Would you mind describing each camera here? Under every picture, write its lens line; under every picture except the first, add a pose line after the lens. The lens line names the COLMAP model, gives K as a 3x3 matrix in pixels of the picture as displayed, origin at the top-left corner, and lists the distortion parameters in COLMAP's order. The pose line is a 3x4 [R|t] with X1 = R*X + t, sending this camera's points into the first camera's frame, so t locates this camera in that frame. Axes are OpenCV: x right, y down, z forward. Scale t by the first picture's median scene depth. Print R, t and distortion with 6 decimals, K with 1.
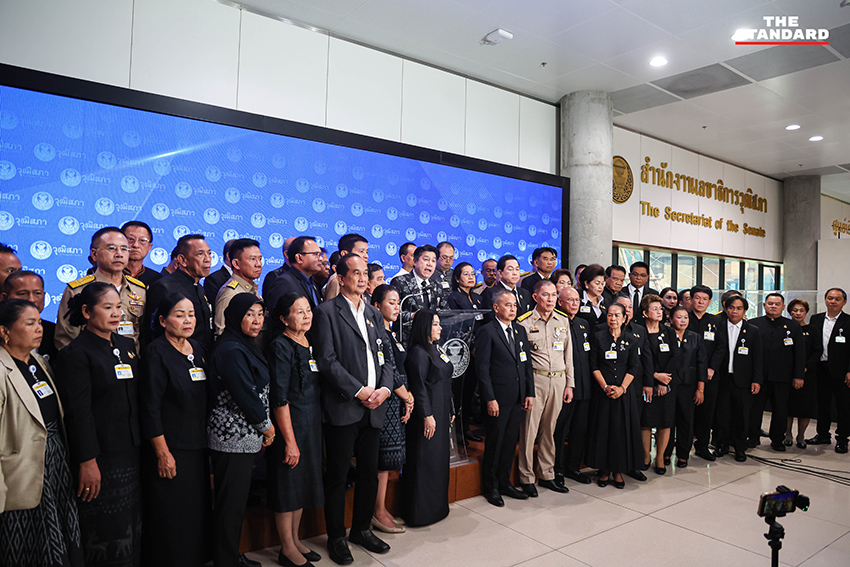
lens RADIAL K [[596.5, 0, 425.0], [0, 596.5, 283.5], [0, 0, 1]] dist [-0.050191, -0.000826]
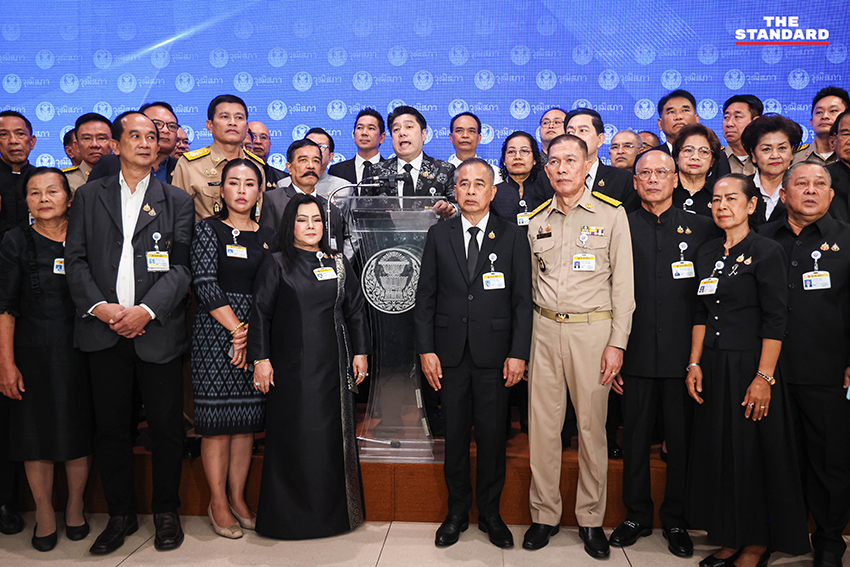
lens RADIAL K [[702.3, 0, 425.0], [0, 702.3, 283.5], [0, 0, 1]] dist [-0.029906, 0.003827]
pose [[0.767332, 0.009549, -0.641179, 0.499079], [0.017152, 0.999226, 0.035408, 0.099010], [0.641021, -0.038168, 0.766574, 0.462541]]
